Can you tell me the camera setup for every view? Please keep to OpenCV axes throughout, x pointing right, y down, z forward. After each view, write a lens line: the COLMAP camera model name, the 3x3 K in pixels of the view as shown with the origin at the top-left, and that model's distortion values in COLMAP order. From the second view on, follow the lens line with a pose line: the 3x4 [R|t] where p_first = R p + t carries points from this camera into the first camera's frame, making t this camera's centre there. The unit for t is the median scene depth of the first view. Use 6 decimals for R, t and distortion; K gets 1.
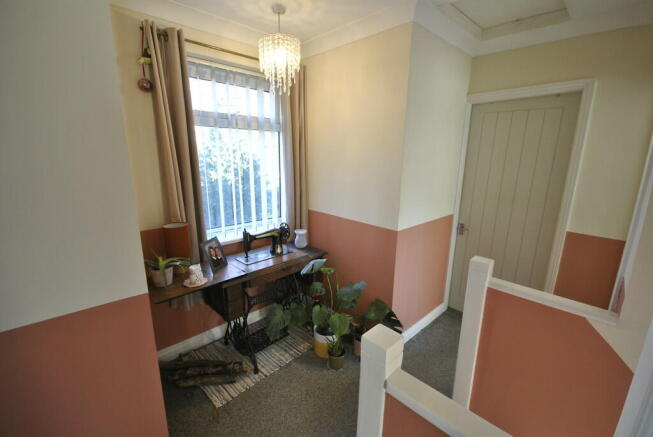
lens RADIAL K [[288.2, 0, 330.6], [0, 288.2, 218.5], [0, 0, 1]] dist [0.001209, 0.000207]
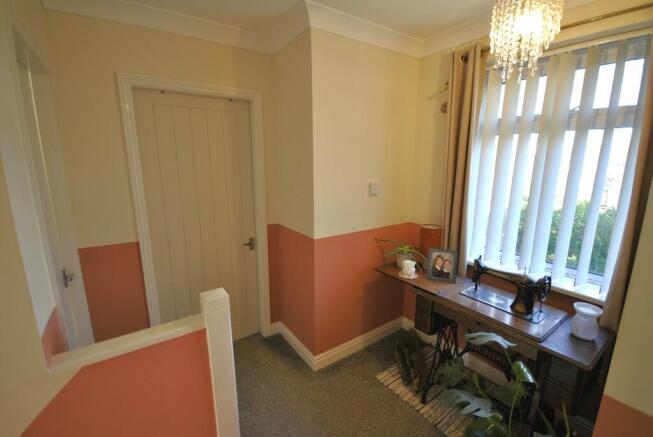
lens RADIAL K [[288.2, 0, 330.6], [0, 288.2, 218.5], [0, 0, 1]] dist [0.001209, 0.000207]
pose [[-0.167674, 0.183784, -0.968560, 0.586470], [-0.230505, 0.947928, 0.219774, -0.155082], [0.958516, 0.260108, -0.116579, 0.696561]]
